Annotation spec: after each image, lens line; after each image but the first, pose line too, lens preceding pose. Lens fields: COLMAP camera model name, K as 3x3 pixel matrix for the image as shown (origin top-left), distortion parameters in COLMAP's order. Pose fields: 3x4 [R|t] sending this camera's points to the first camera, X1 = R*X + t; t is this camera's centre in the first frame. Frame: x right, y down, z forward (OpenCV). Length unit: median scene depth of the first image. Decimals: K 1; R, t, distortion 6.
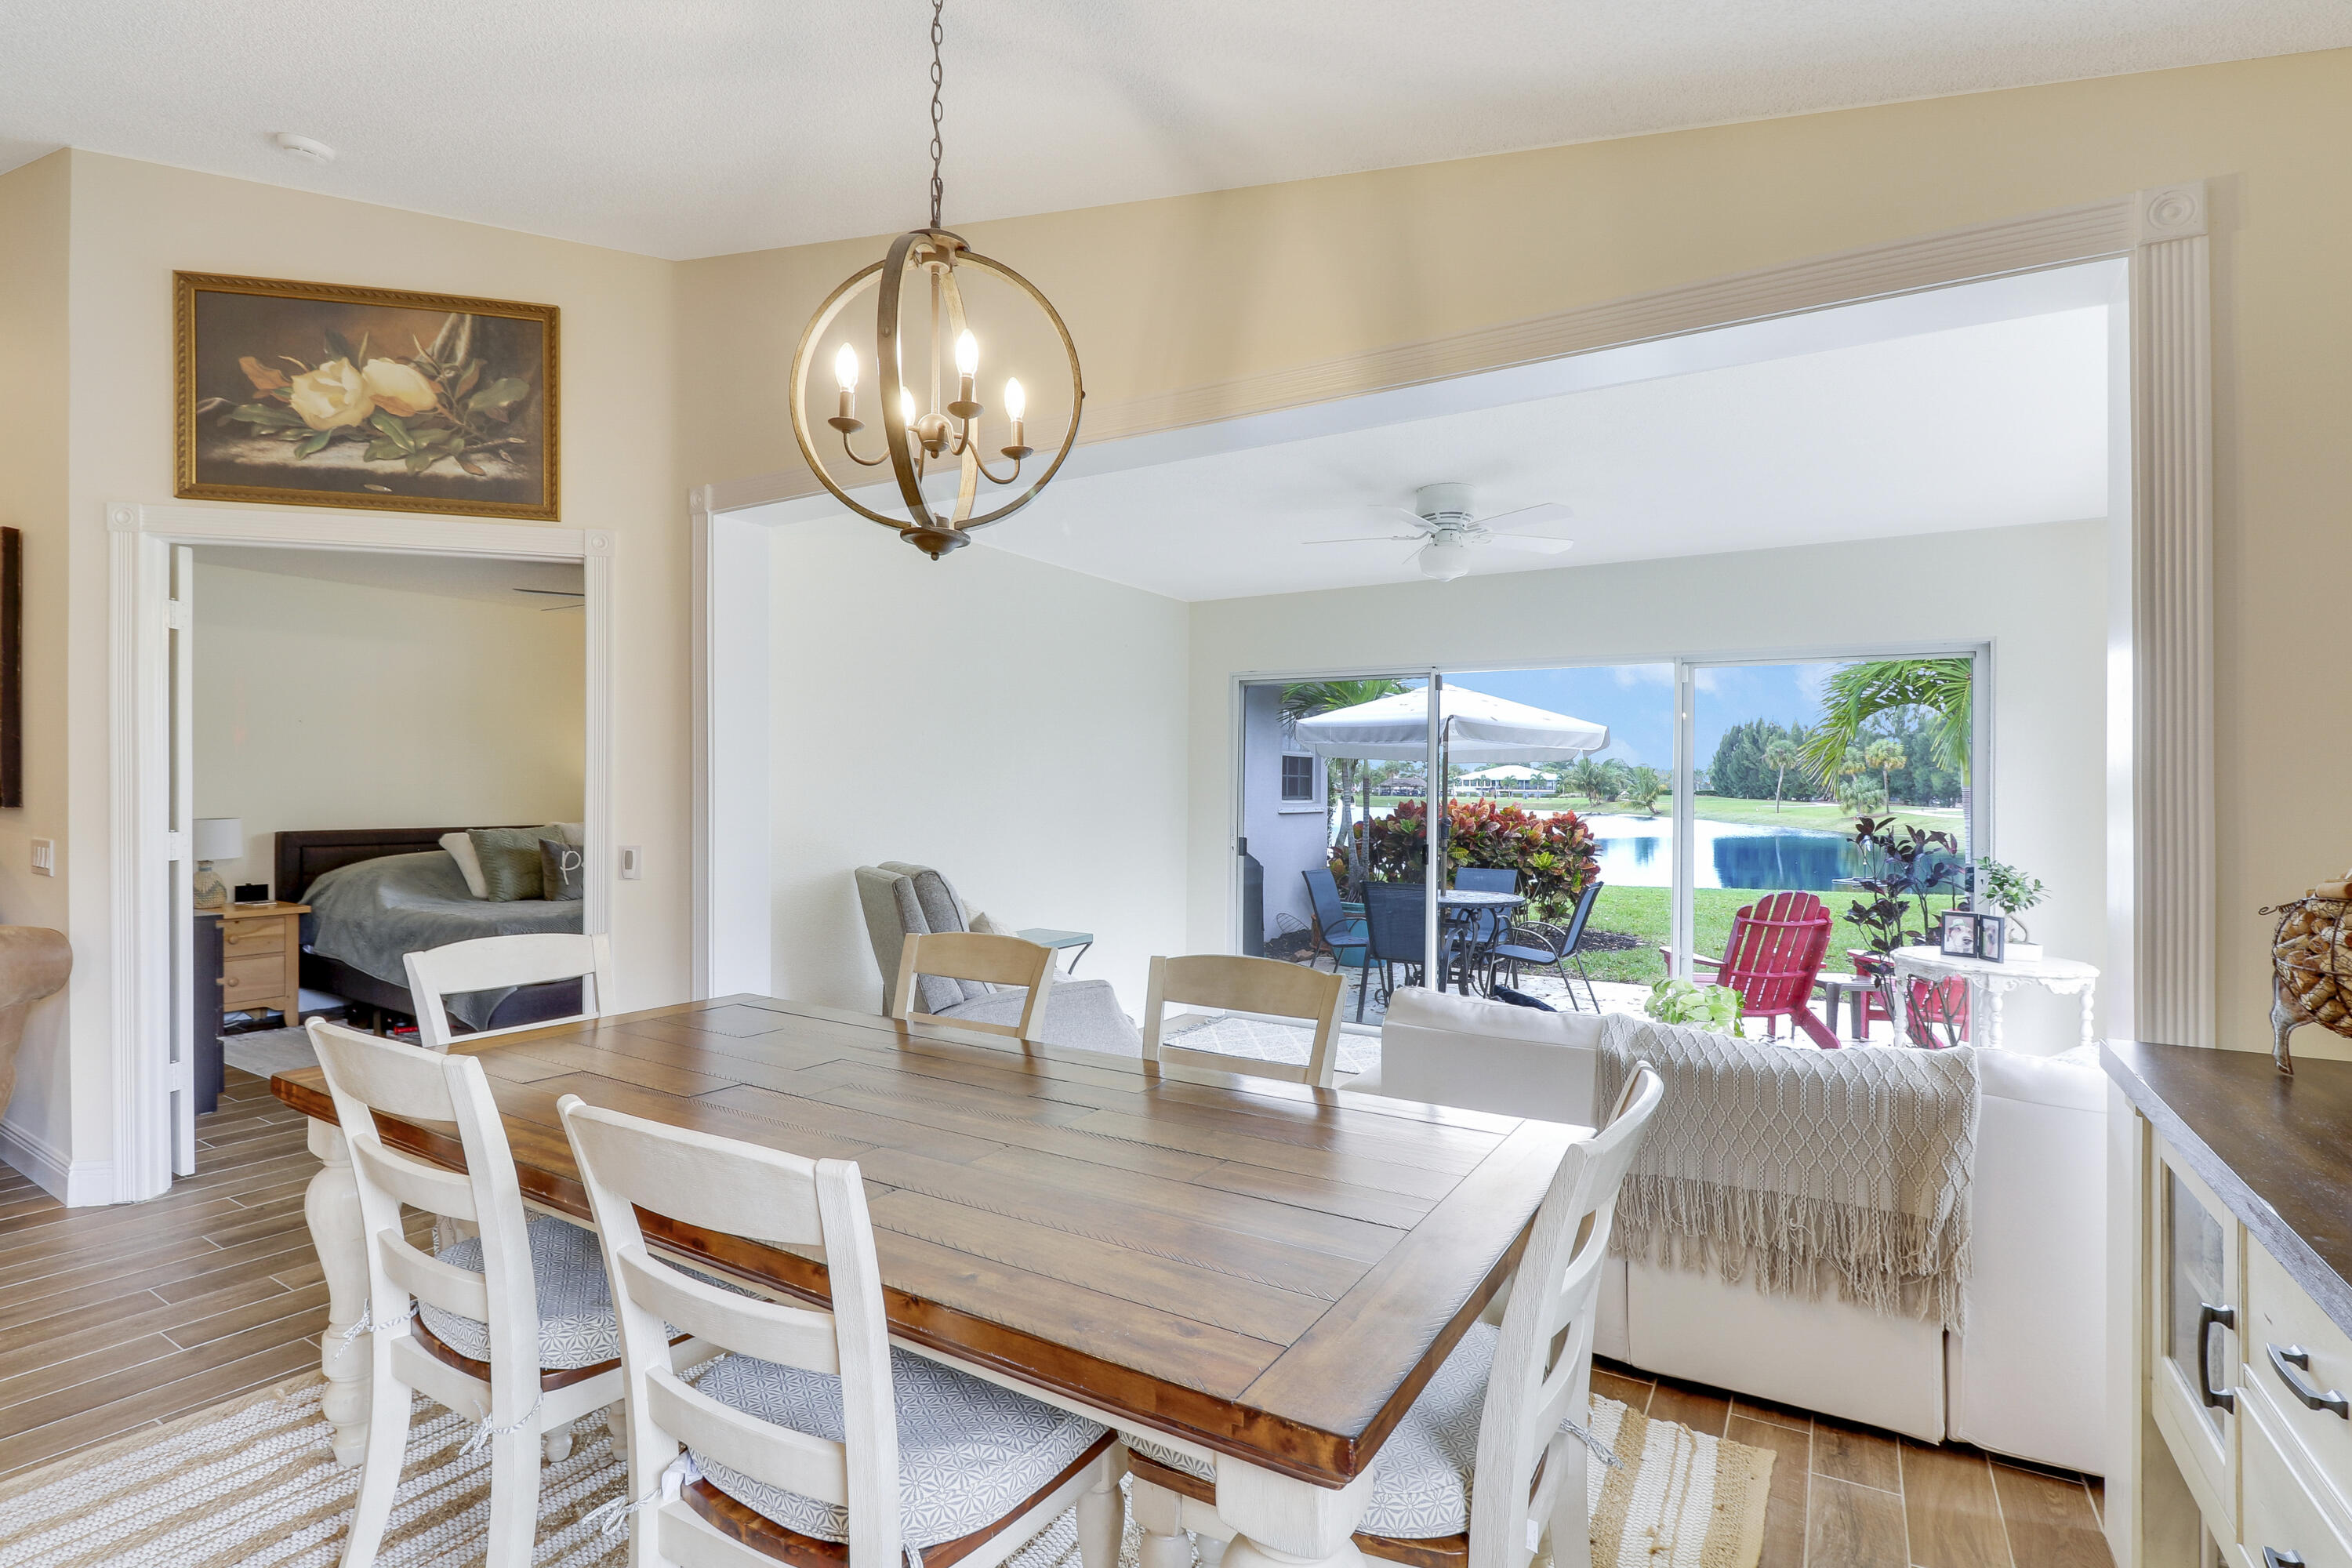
lens RADIAL K [[1114.8, 0, 1173.3], [0, 1114.8, 775.3], [0, 0, 1]] dist [0.003405, -0.011109]
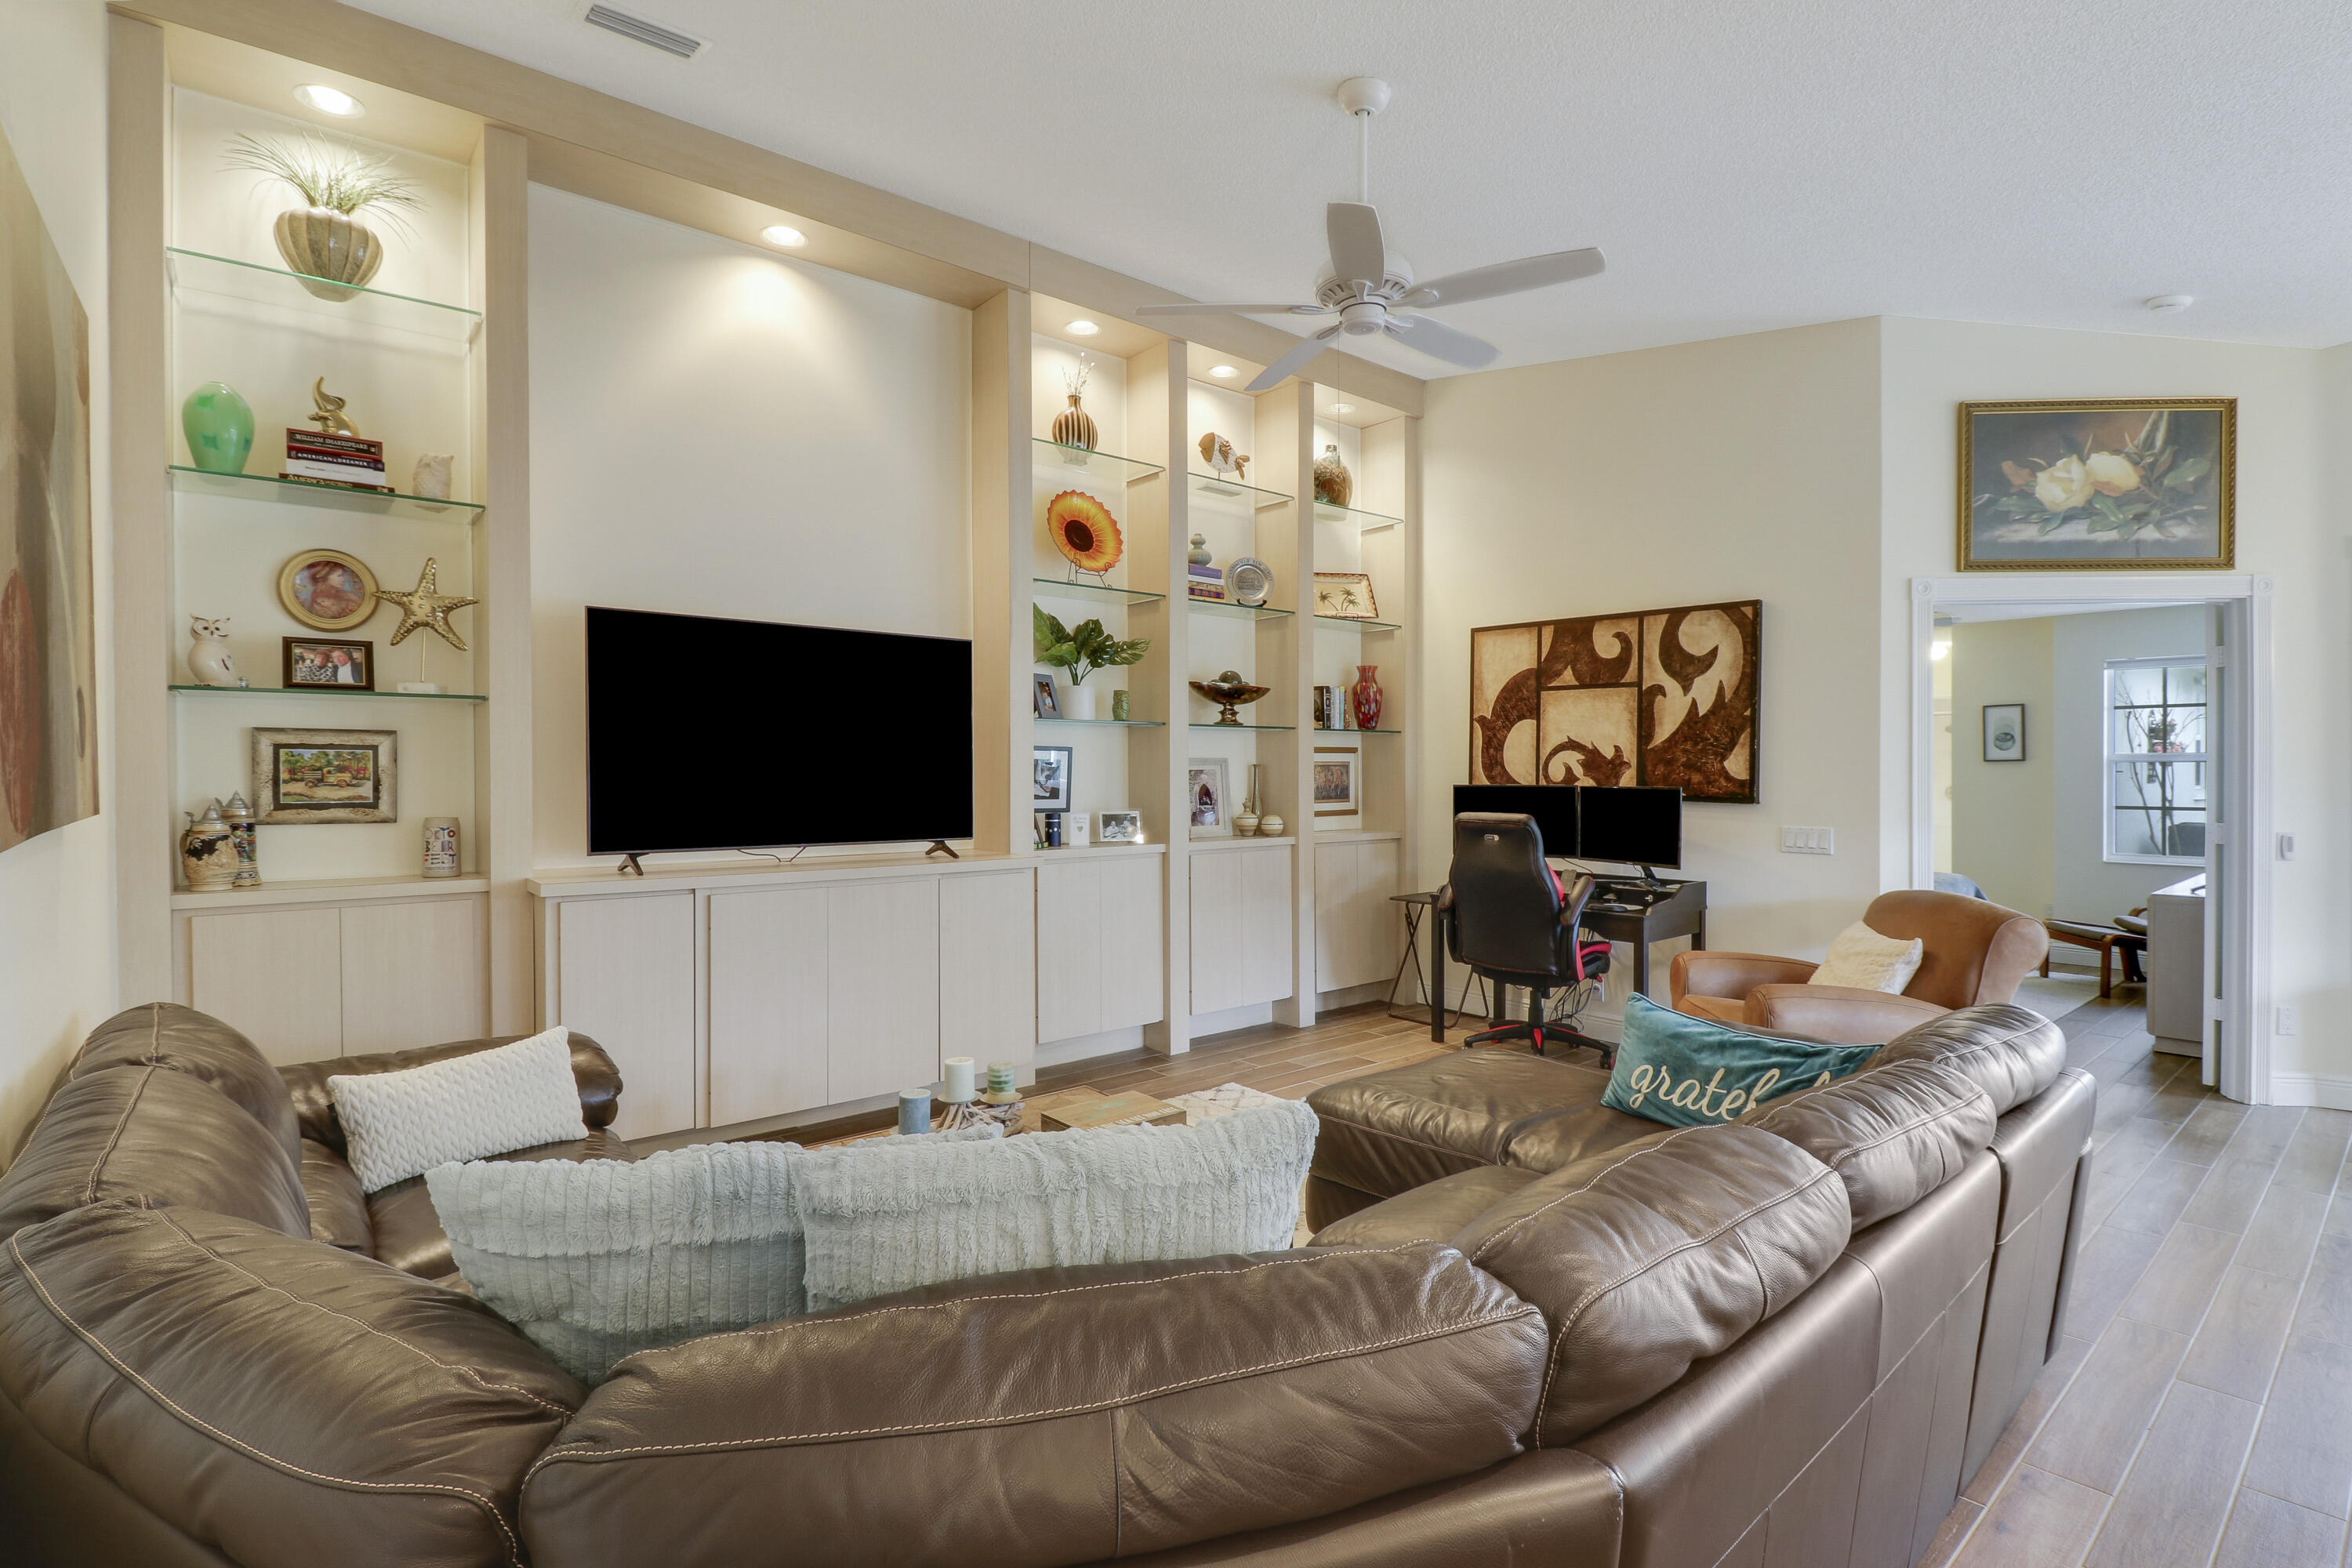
lens RADIAL K [[1102.3, 0, 1158.8], [0, 1102.3, 774.5], [0, 0, 1]] dist [-0.000515, -0.016983]
pose [[0.943274, -0.011950, -0.331802, -0.970350], [0.016161, 0.999820, 0.009935, -0.024241], [0.331623, -0.014734, 0.943297, -0.404500]]
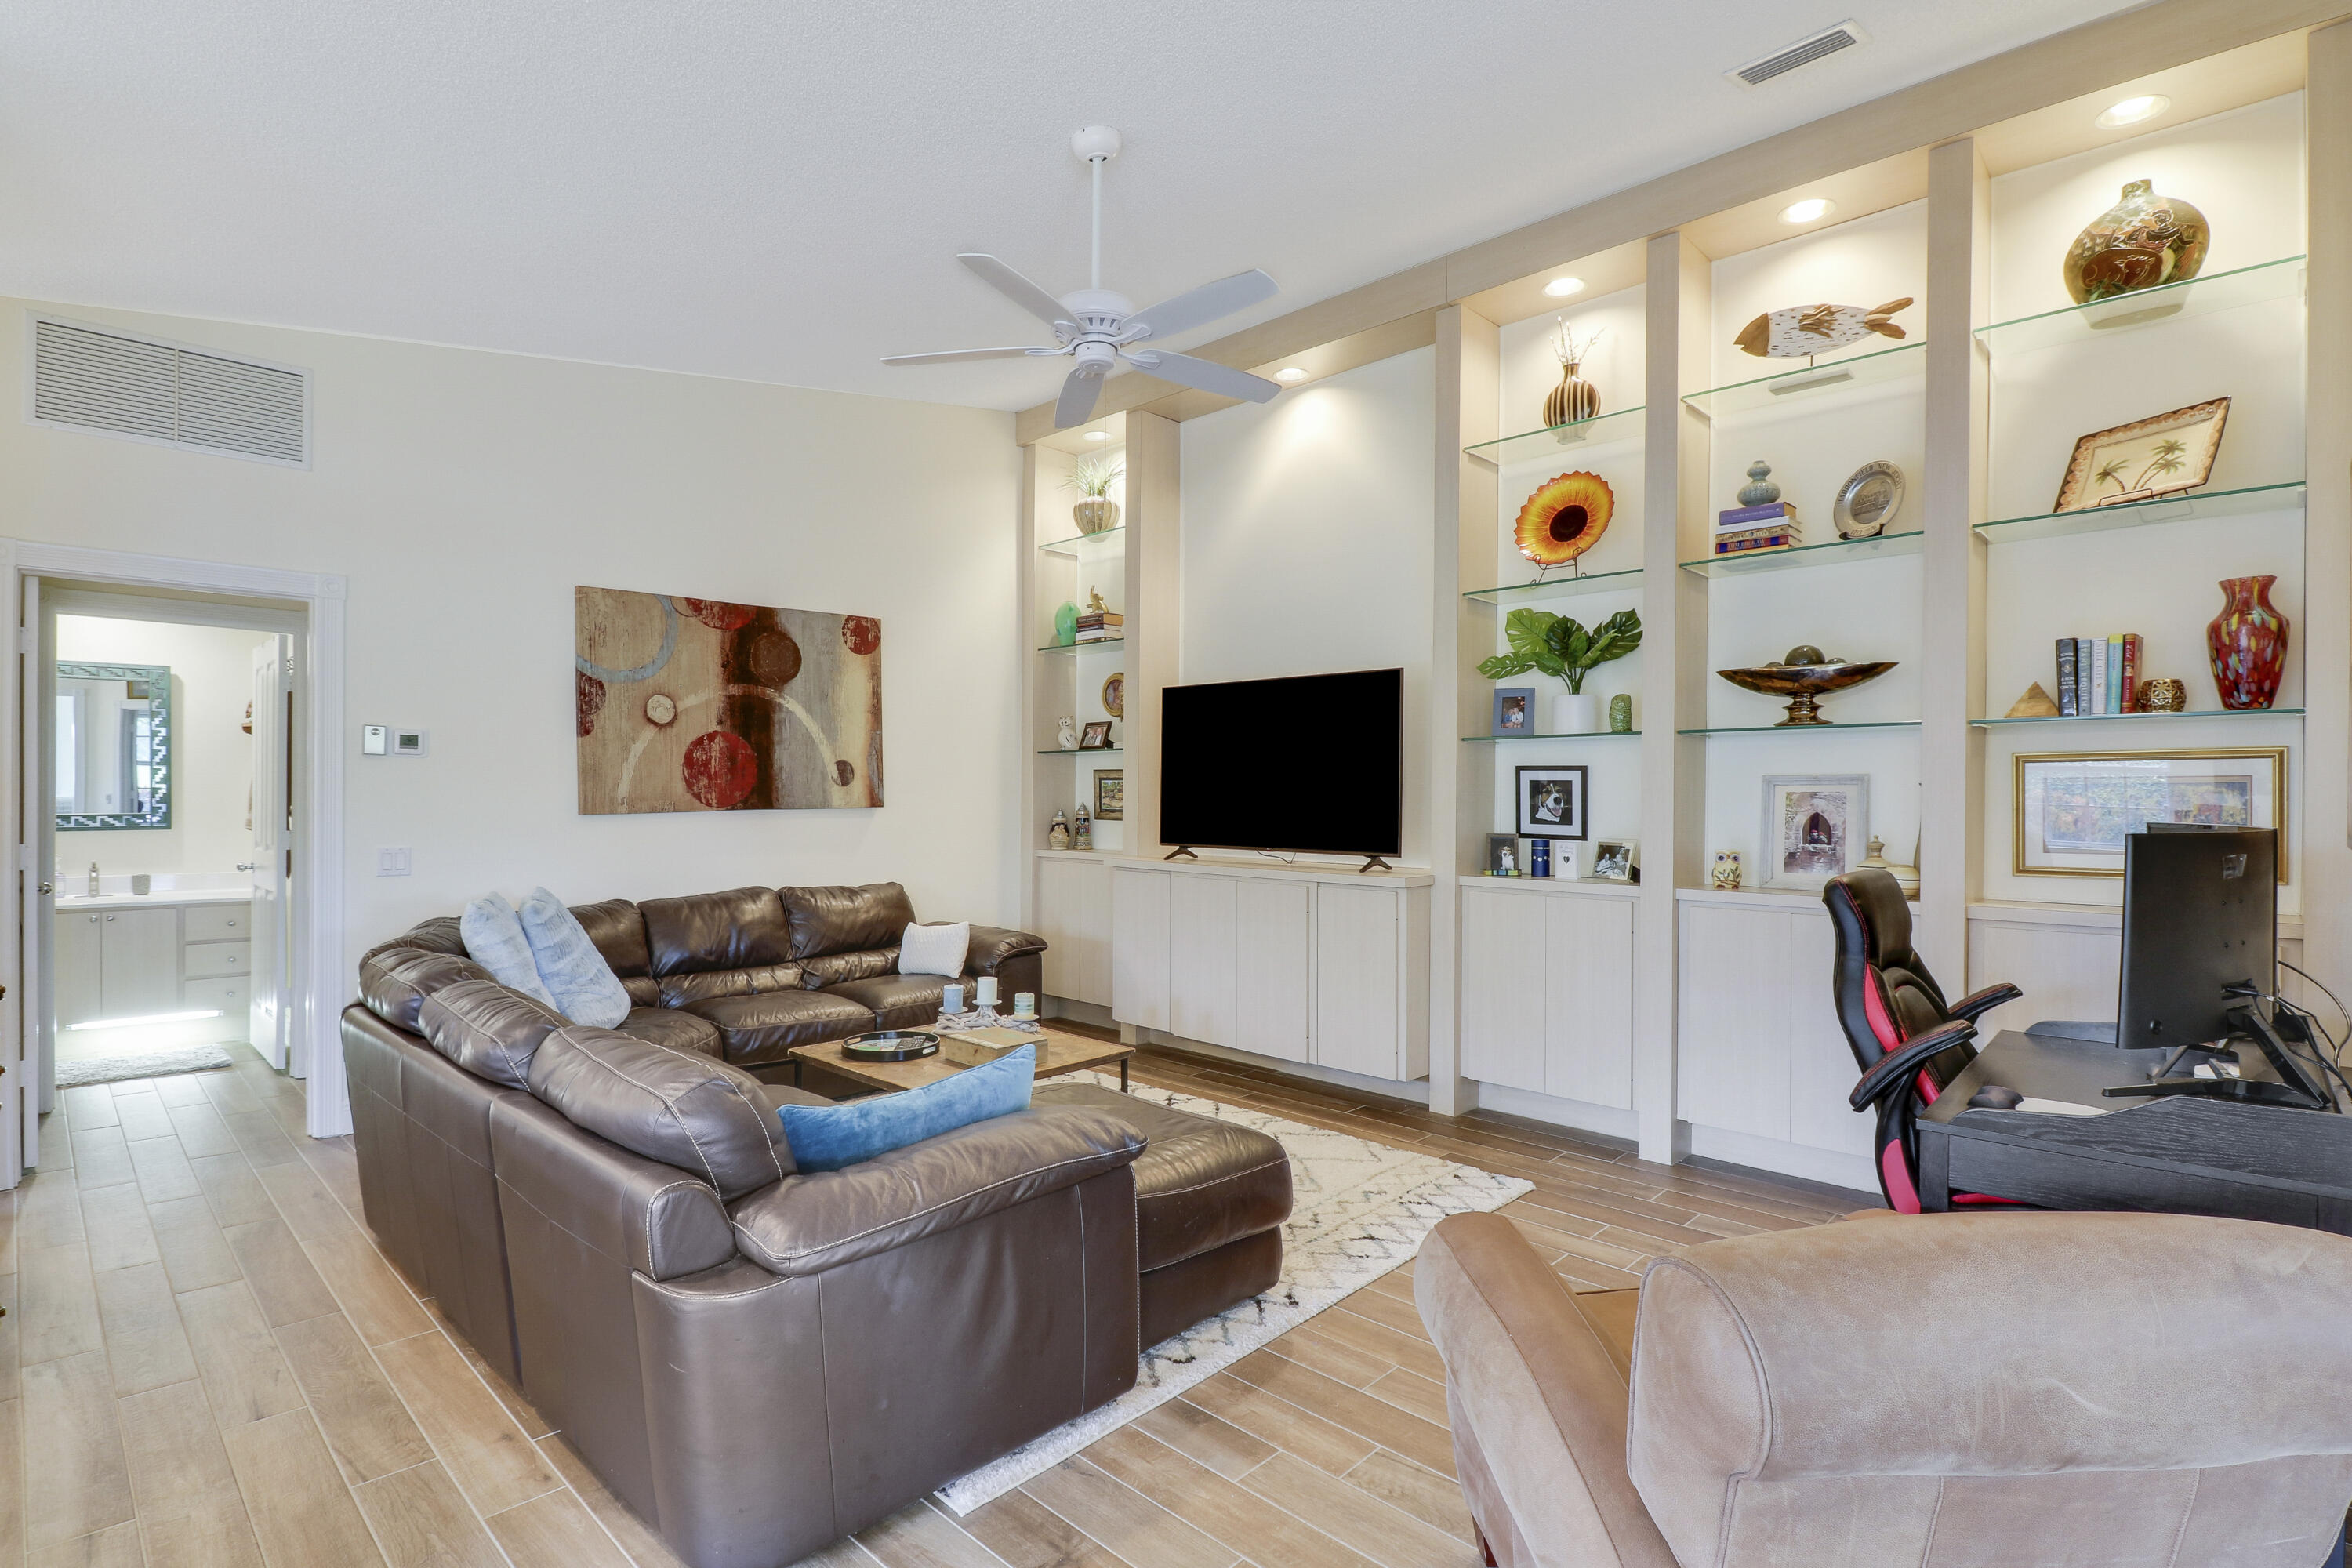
lens RADIAL K [[1123.7, 0, 1176.0], [0, 1123.7, 784.0], [0, 0, 1]] dist [-0.000907, -0.009809]
pose [[-0.225906, -0.021728, -0.973907, -0.401012], [0.004517, 0.999717, -0.023352, -0.005242], [0.974139, -0.009675, -0.225744, 0.466589]]
